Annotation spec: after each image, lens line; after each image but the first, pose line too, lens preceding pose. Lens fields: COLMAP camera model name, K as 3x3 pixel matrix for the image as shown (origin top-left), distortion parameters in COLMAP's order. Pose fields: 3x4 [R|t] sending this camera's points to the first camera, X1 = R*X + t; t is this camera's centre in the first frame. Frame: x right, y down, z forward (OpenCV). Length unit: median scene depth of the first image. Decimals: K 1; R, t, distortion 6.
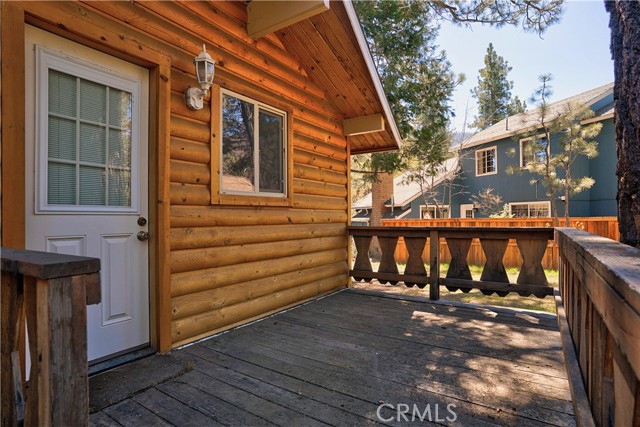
lens RADIAL K [[334.9, 0, 319.6], [0, 334.9, 213.1], [0, 0, 1]] dist [-0.045844, 0.000377]
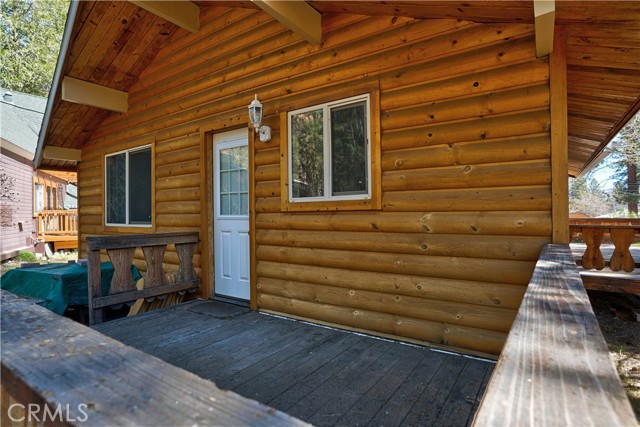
lens RADIAL K [[334.9, 0, 319.6], [0, 334.9, 216.6], [0, 0, 1]] dist [-0.045844, 0.000377]
pose [[0.001131, 0.011712, -0.999931, 0.804719], [0.020578, 0.999719, 0.011733, -0.016977], [0.999788, -0.020590, 0.000890, 0.992324]]
